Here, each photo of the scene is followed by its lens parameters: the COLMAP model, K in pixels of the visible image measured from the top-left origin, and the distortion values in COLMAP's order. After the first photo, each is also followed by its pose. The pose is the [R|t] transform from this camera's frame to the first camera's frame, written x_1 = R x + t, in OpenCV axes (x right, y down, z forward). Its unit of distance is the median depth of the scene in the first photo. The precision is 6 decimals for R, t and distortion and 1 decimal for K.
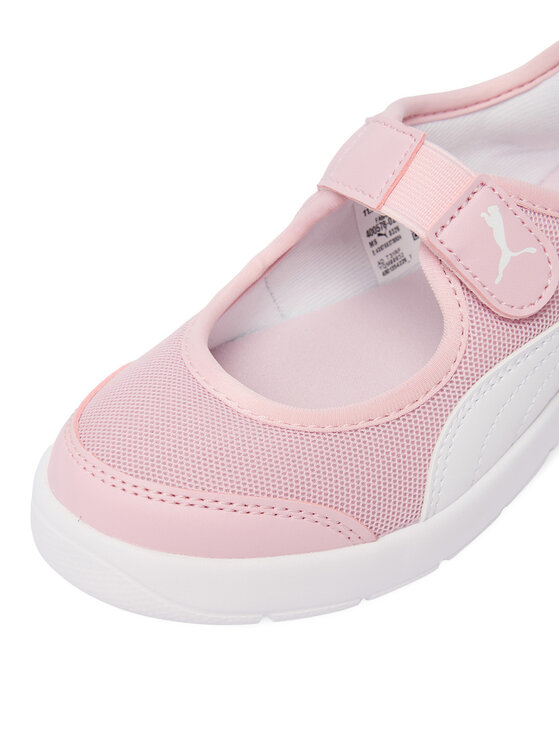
lens RADIAL K [[1413.1, 0, 280.1], [0, 1413.1, 372.9], [0, 0, 1]] dist [-0.068552, 0.000000]
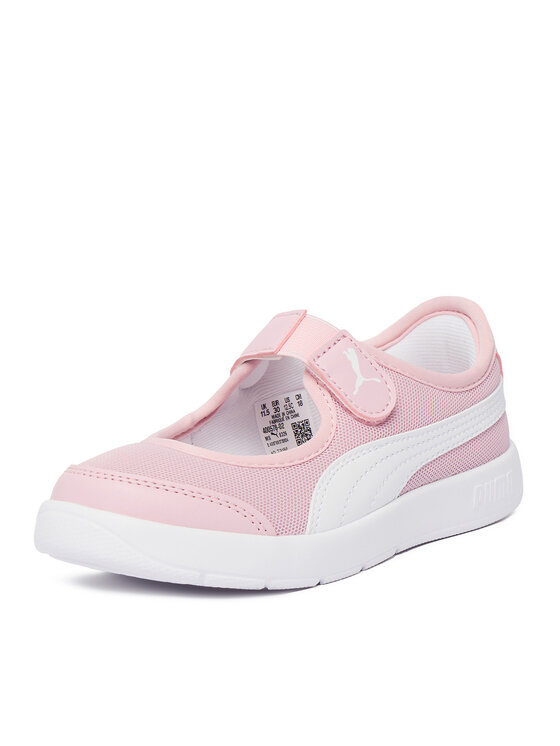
lens RADIAL K [[2206.0, 0, 279.9], [0, 2206.0, 372.6], [0, 0, 1]] dist [-0.029202, 0.000000]
pose [[0.995491, 0.037776, 0.087005, -0.132733], [0.005262, 0.893862, -0.448312, 0.975405], [-0.094706, 0.446748, 0.889633, -1.108034]]
